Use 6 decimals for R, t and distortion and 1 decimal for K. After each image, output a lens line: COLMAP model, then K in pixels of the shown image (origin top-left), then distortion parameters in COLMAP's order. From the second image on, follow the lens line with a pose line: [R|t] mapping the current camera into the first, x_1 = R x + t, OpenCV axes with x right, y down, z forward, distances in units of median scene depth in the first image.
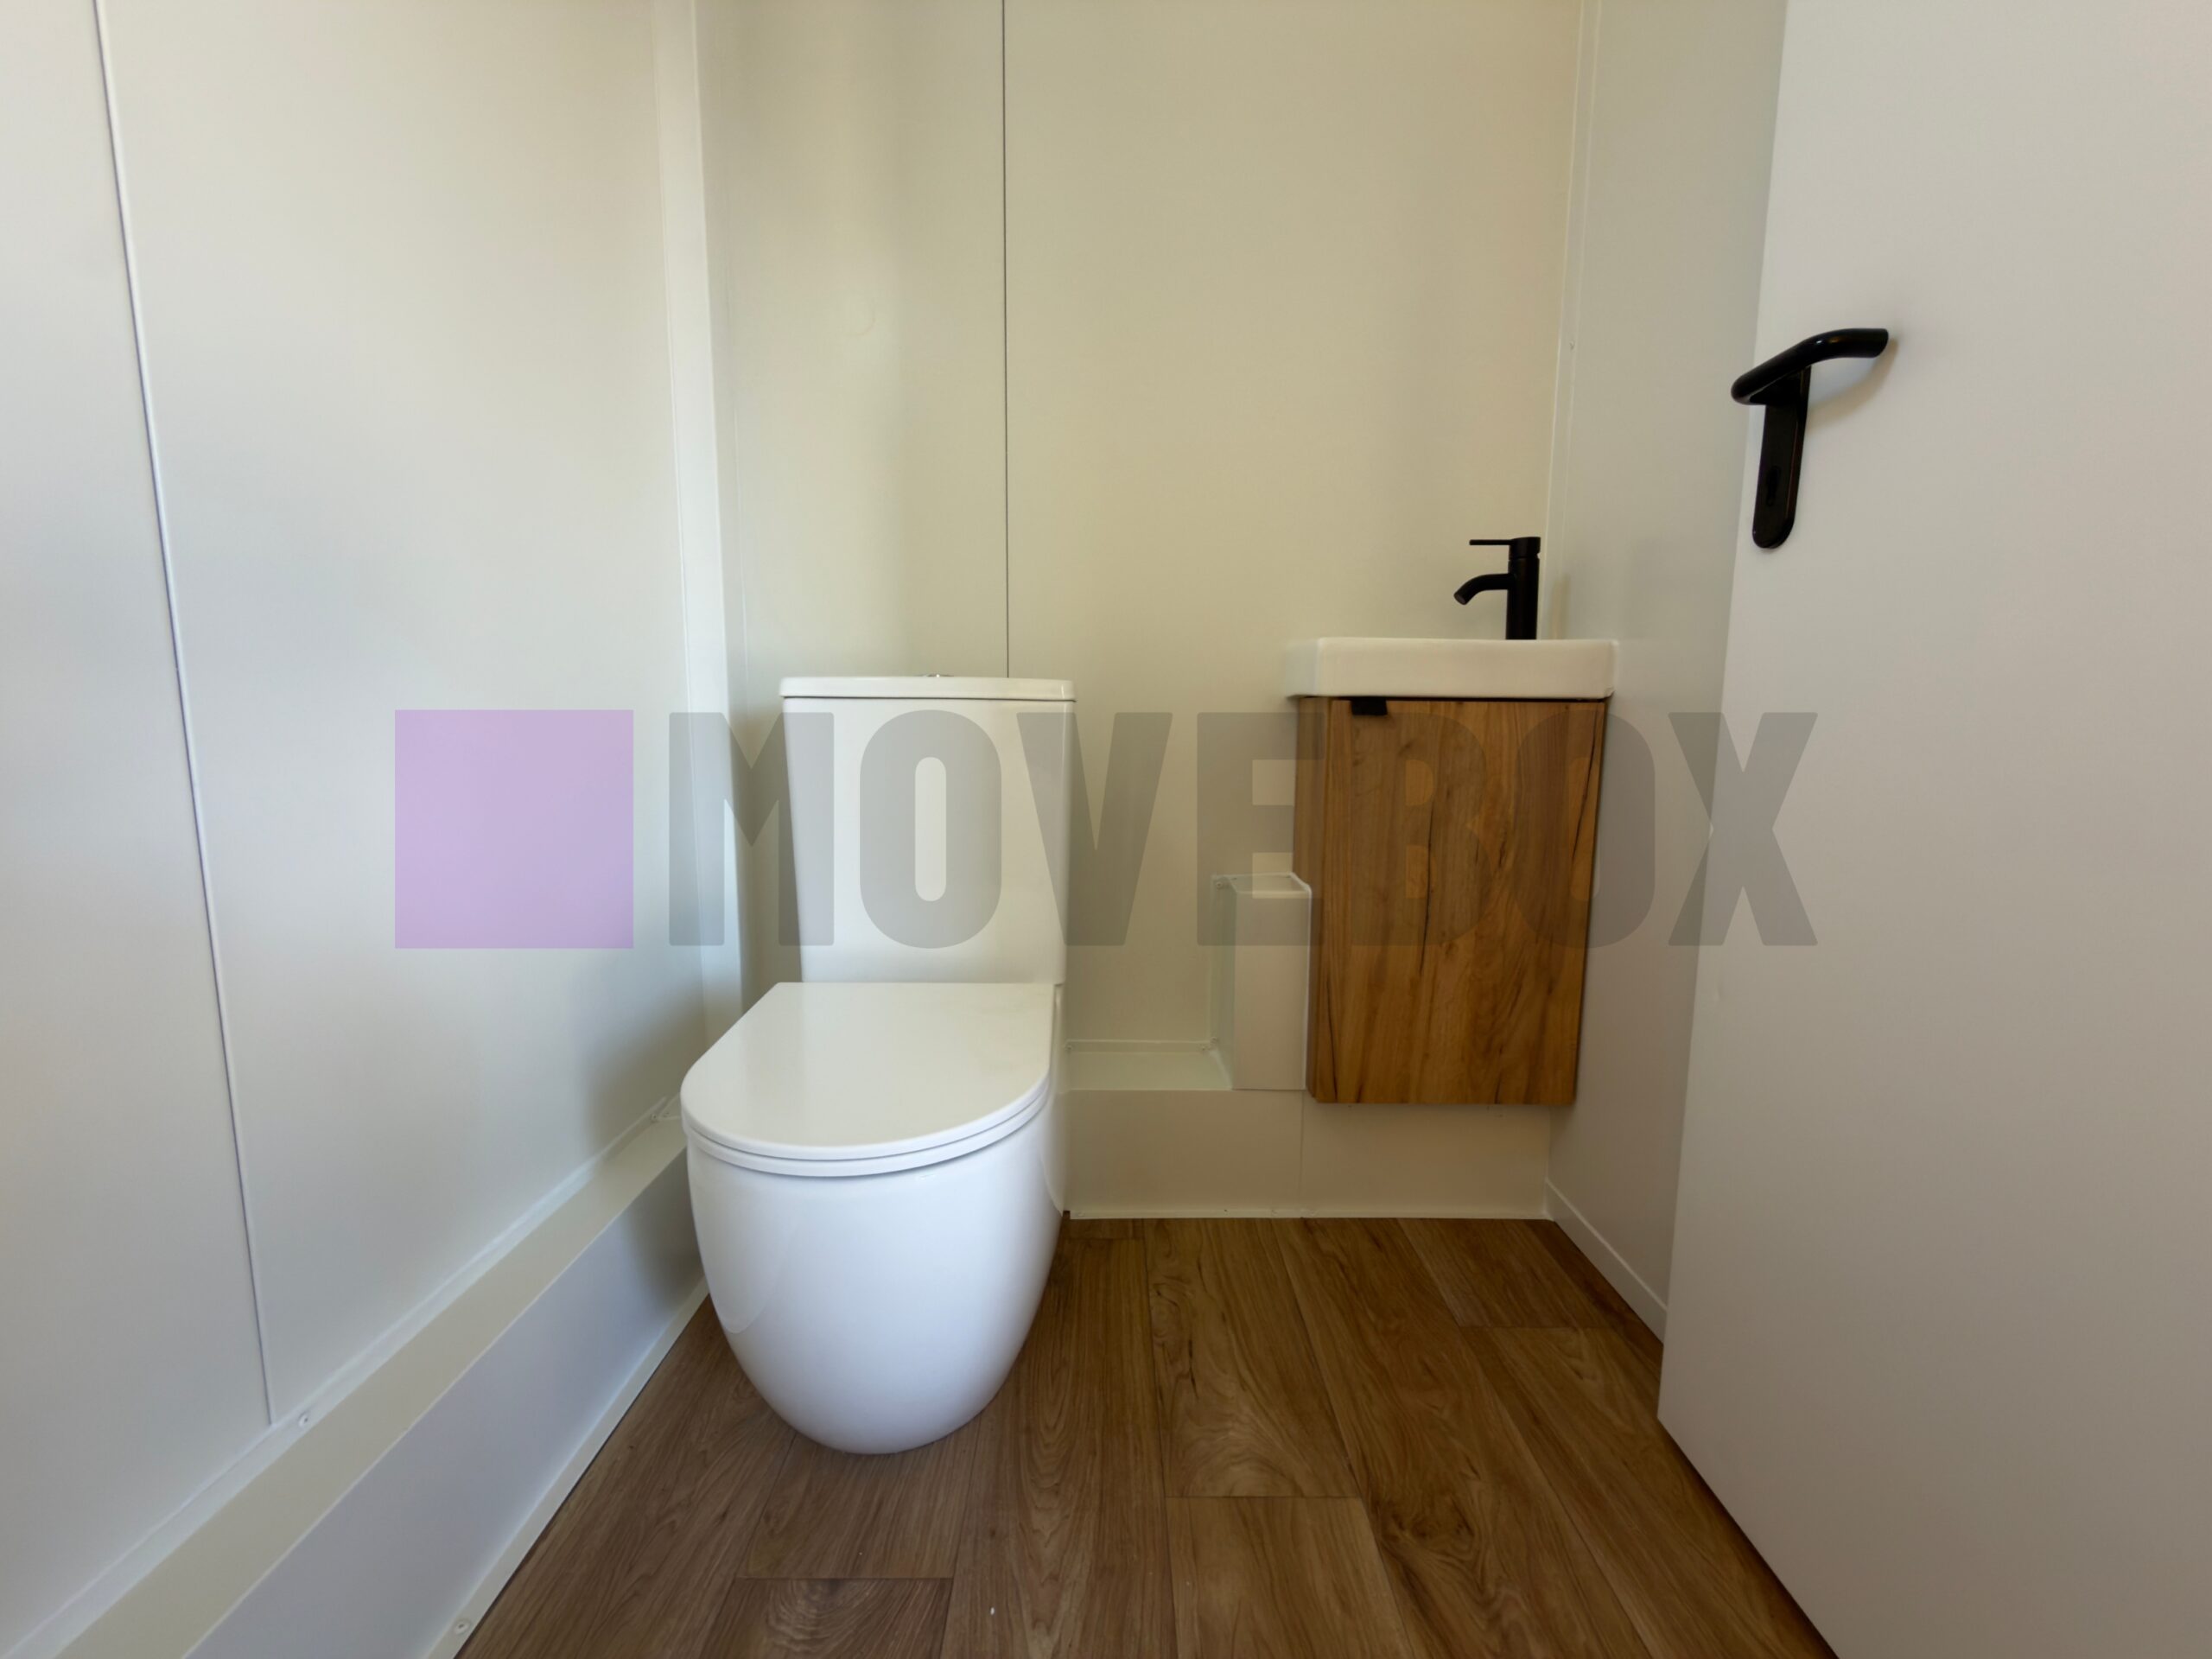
lens RADIAL K [[885.8, 0, 1107.7], [0, 885.8, 831.7], [0, 0, 1]] dist [-0.001054, 0.000323]
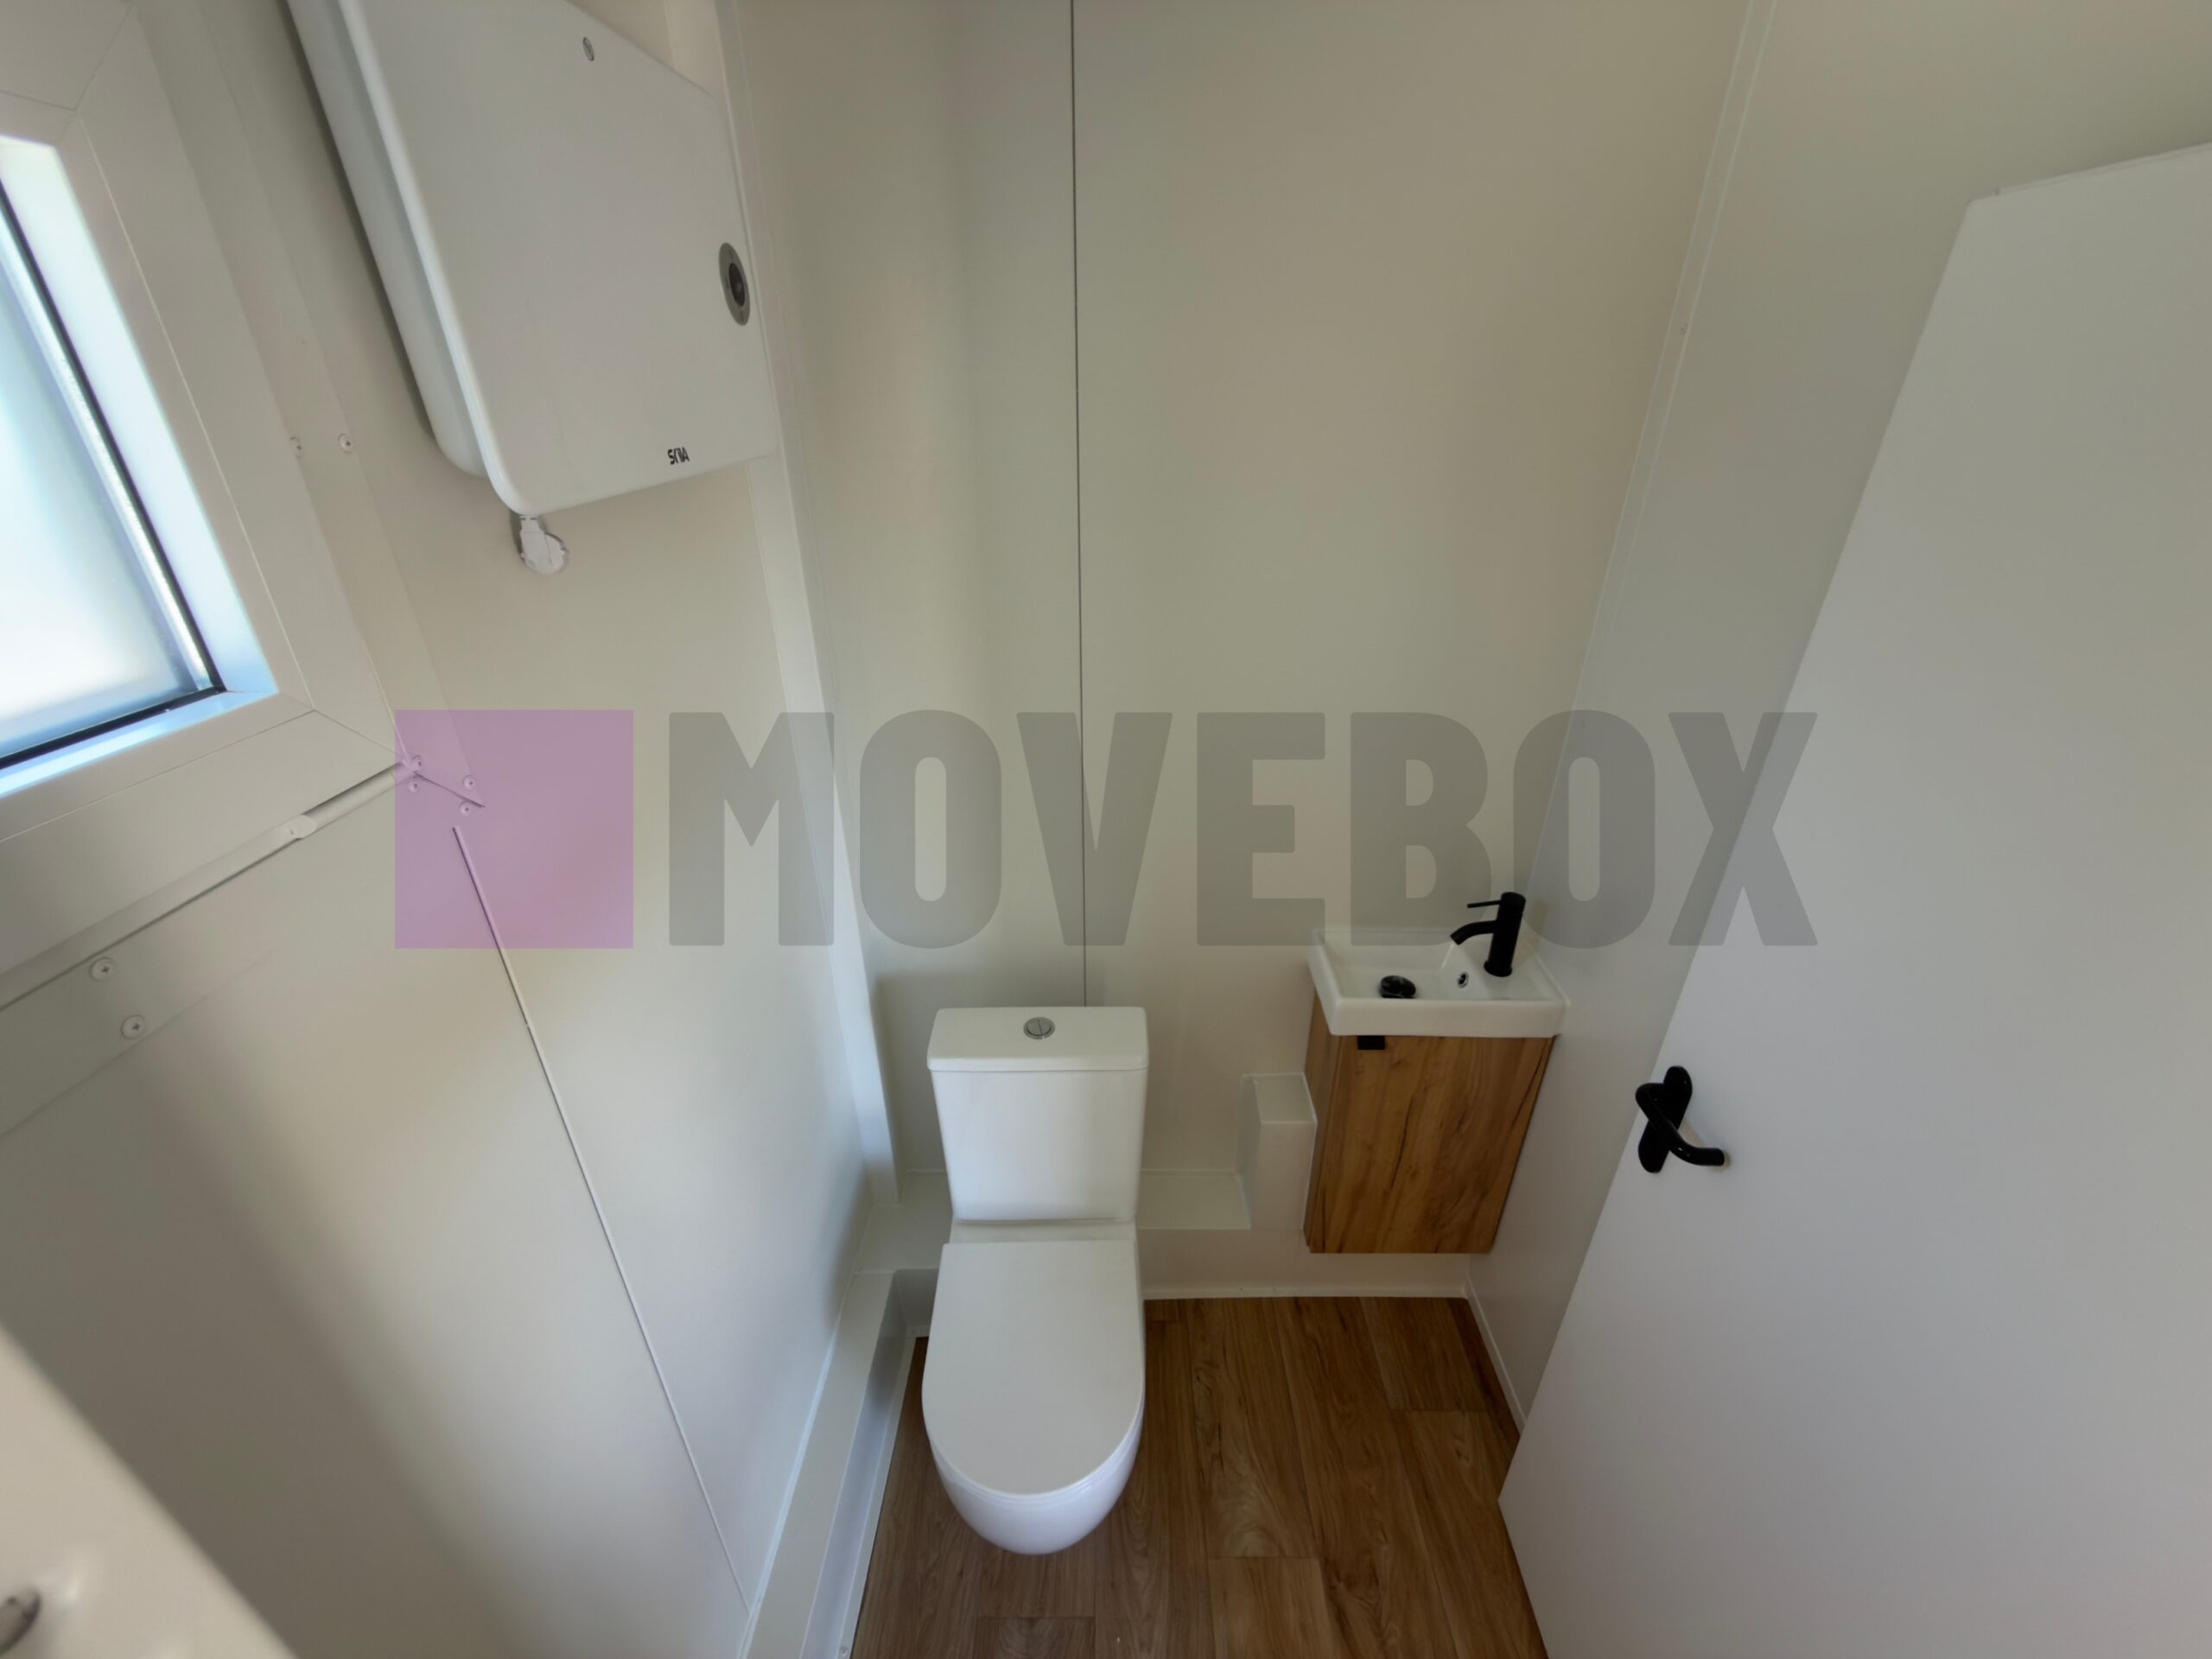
lens RADIAL K [[885.8, 0, 1107.7], [0, 885.8, 831.7], [0, 0, 1]] dist [-0.001054, 0.000323]
pose [[0.999976, -0.003716, -0.005767, -0.101454], [0.005442, 0.941504, 0.336957, -1.039381], [0.004177, -0.336980, 0.941502, -0.151677]]
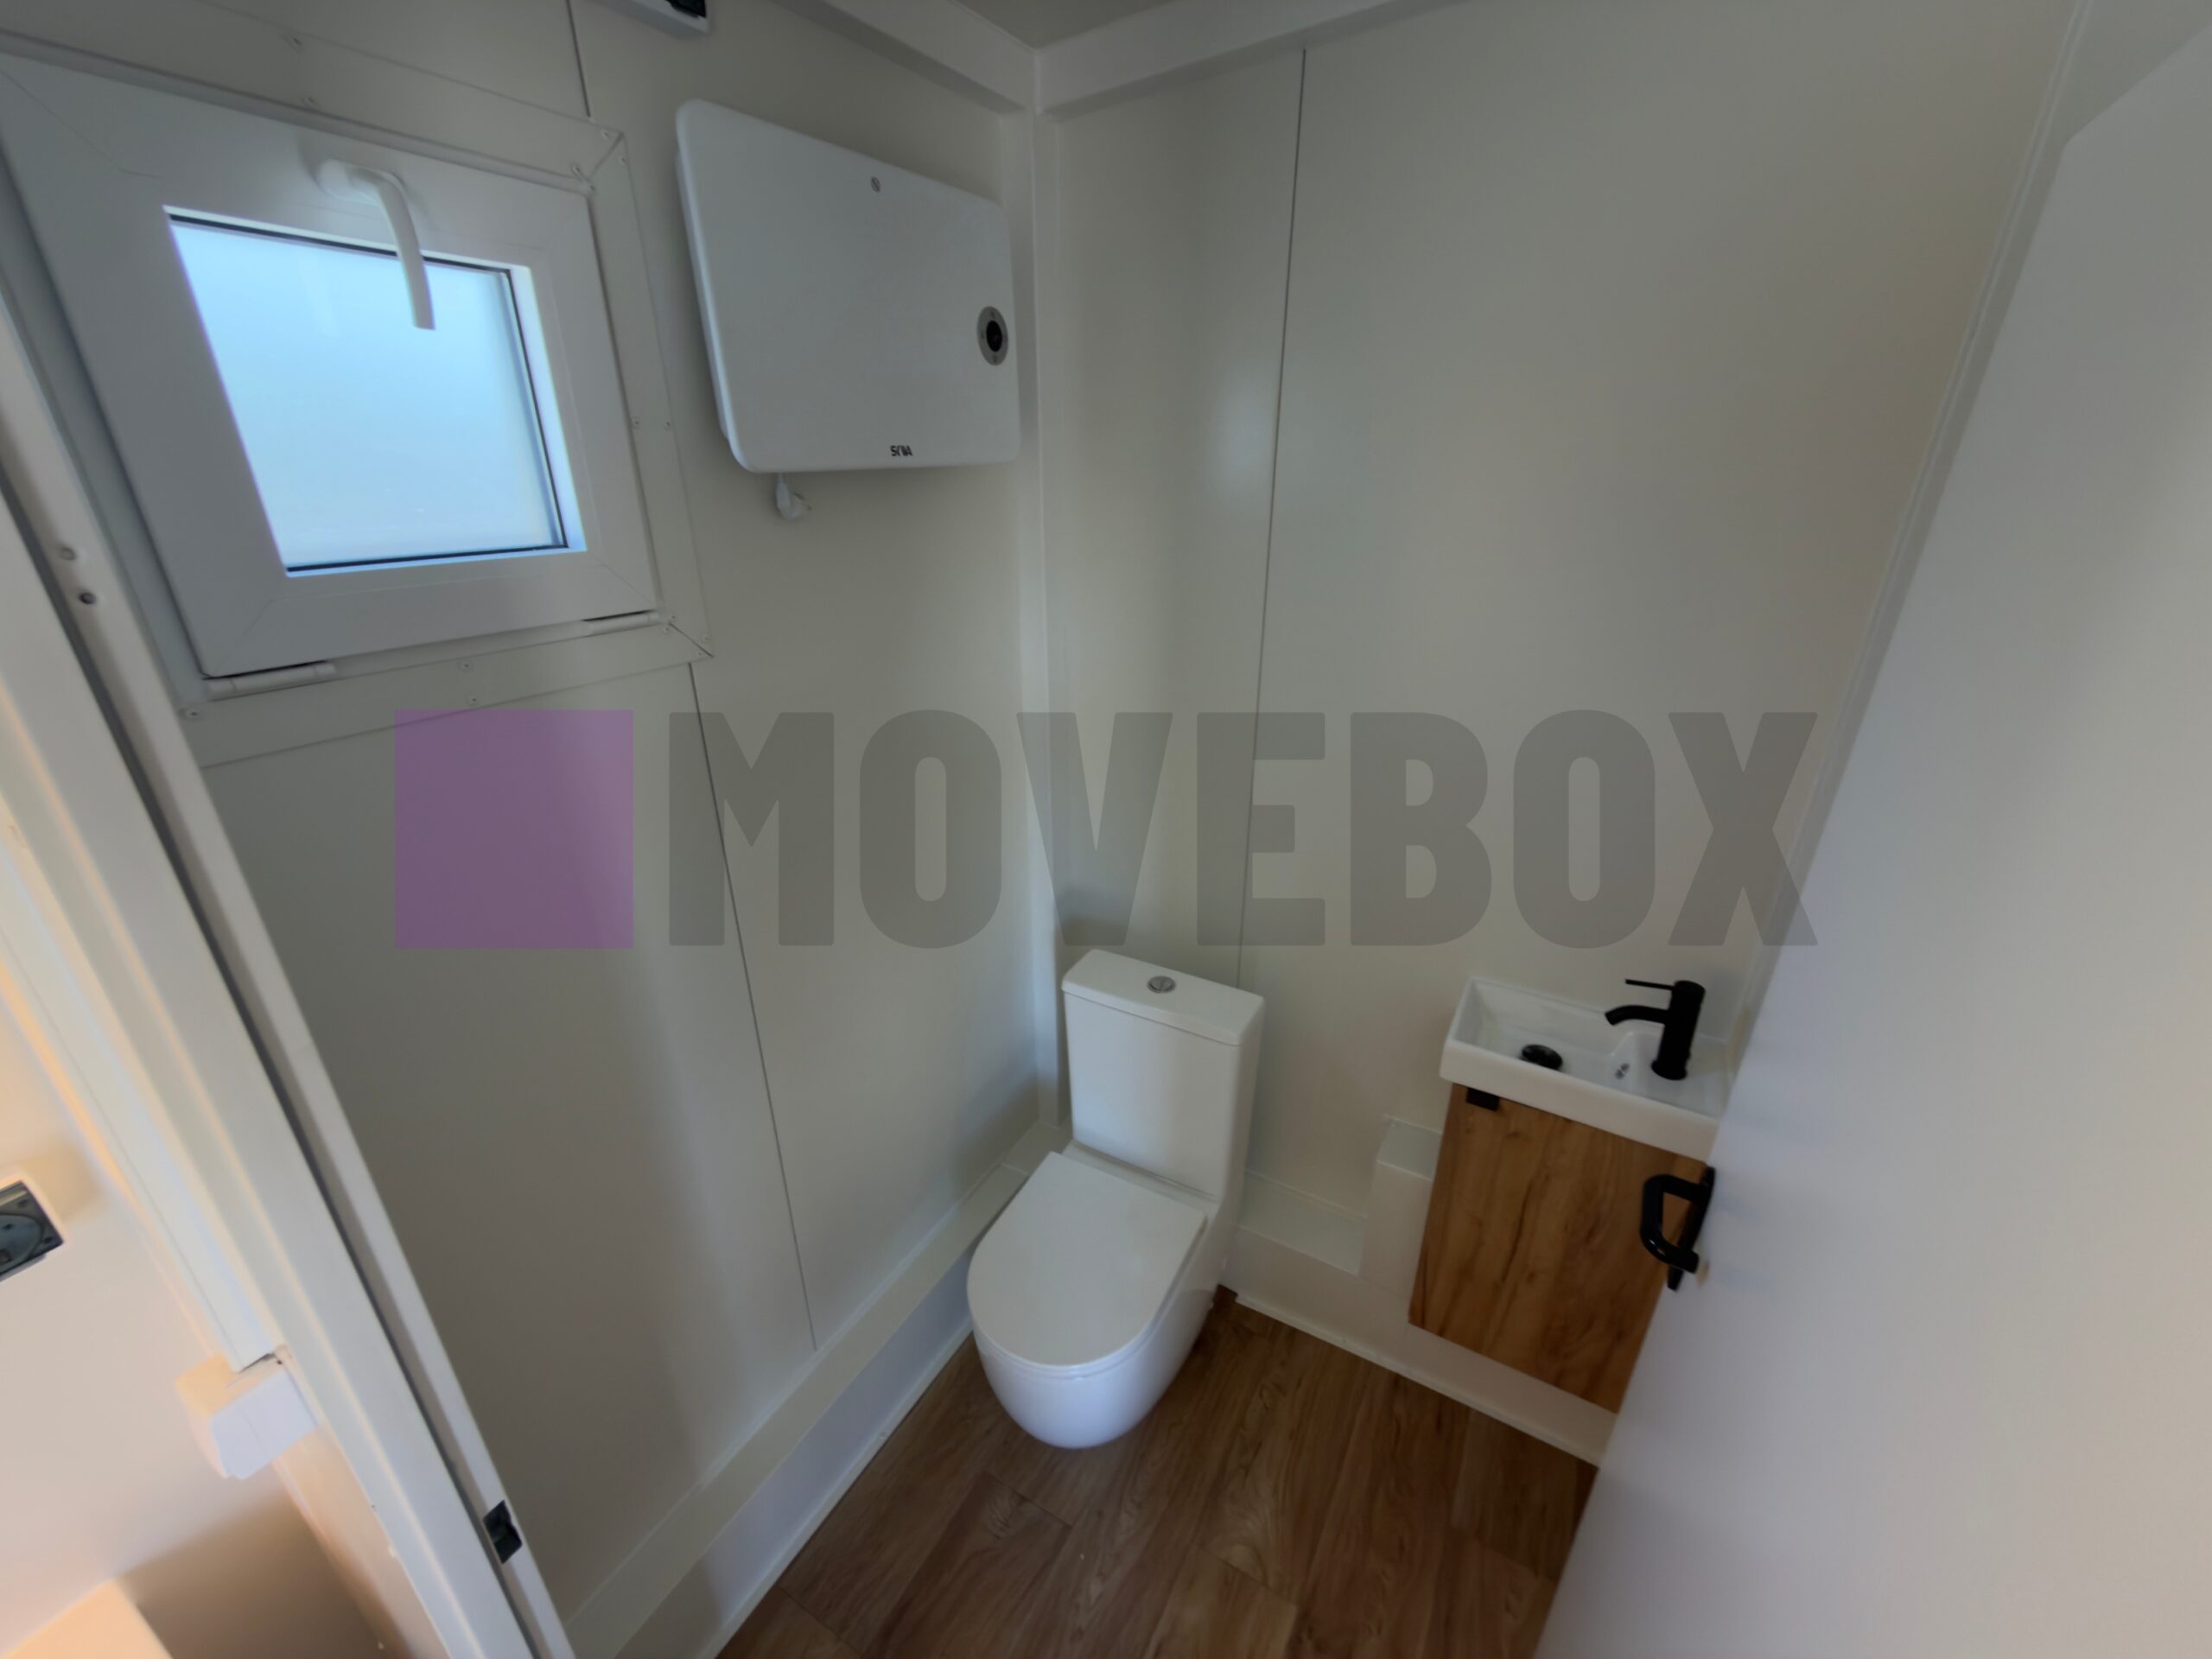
lens RADIAL K [[885.8, 0, 1107.7], [0, 885.8, 831.7], [0, 0, 1]] dist [-0.001054, 0.000323]
pose [[0.870449, 0.191466, -0.453498, 0.388403], [-0.060335, 0.955808, 0.287733, -0.961293], [0.488548, -0.223095, 0.843534, -0.230869]]
